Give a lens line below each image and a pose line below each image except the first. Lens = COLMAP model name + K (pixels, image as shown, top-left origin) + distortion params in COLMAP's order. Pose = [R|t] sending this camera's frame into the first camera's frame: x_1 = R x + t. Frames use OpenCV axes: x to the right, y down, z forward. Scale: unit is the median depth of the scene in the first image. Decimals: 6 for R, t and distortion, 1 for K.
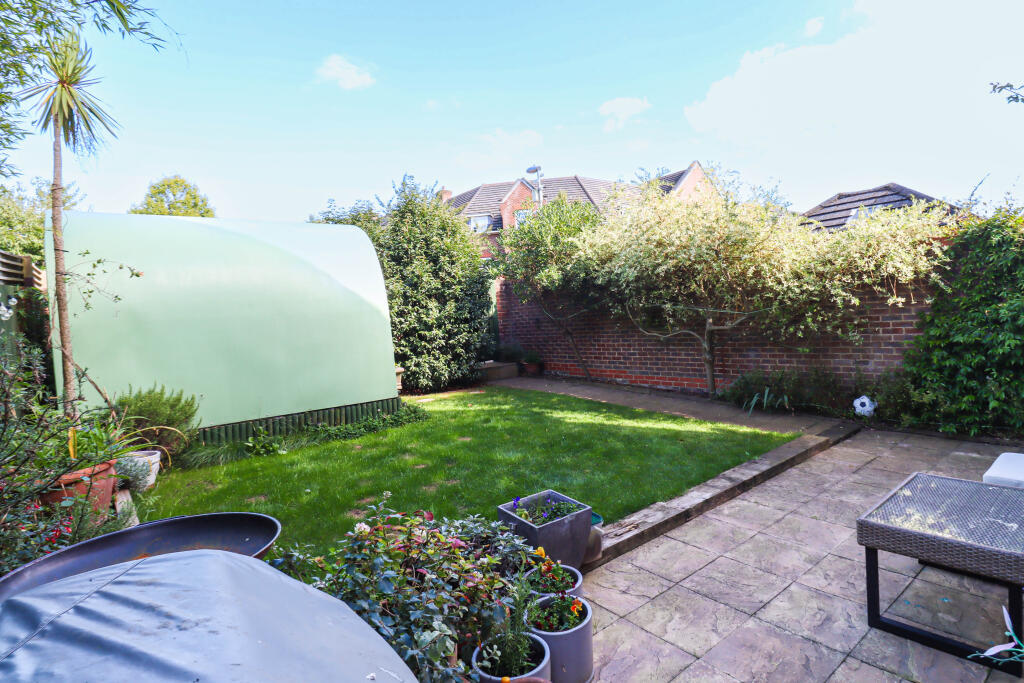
lens RADIAL K [[534.9, 0, 512.0], [0, 534.9, 341.5], [0, 0, 1]] dist [-0.001245, -0.000234]
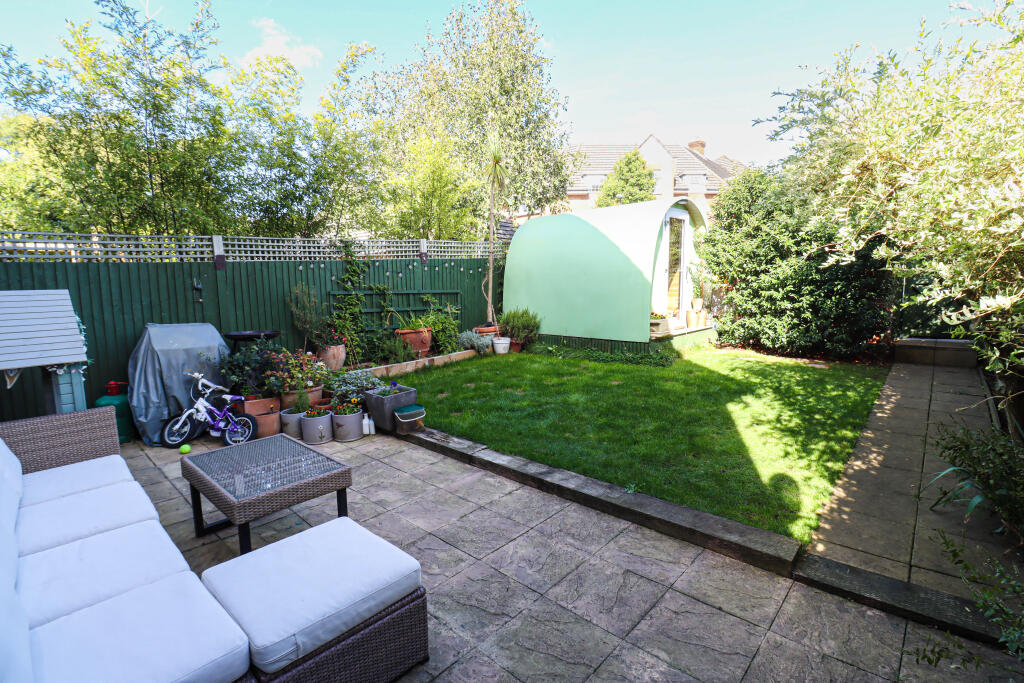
lens RADIAL K [[477.7, 0, 512.0], [0, 477.7, 341.5], [0, 0, 1]] dist [0.000937, 0.000102]
pose [[0.122011, 0.172783, -0.977374, 1.185894], [-0.037862, 0.984824, 0.169374, -0.095562], [0.991806, 0.016340, 0.126701, 0.868169]]
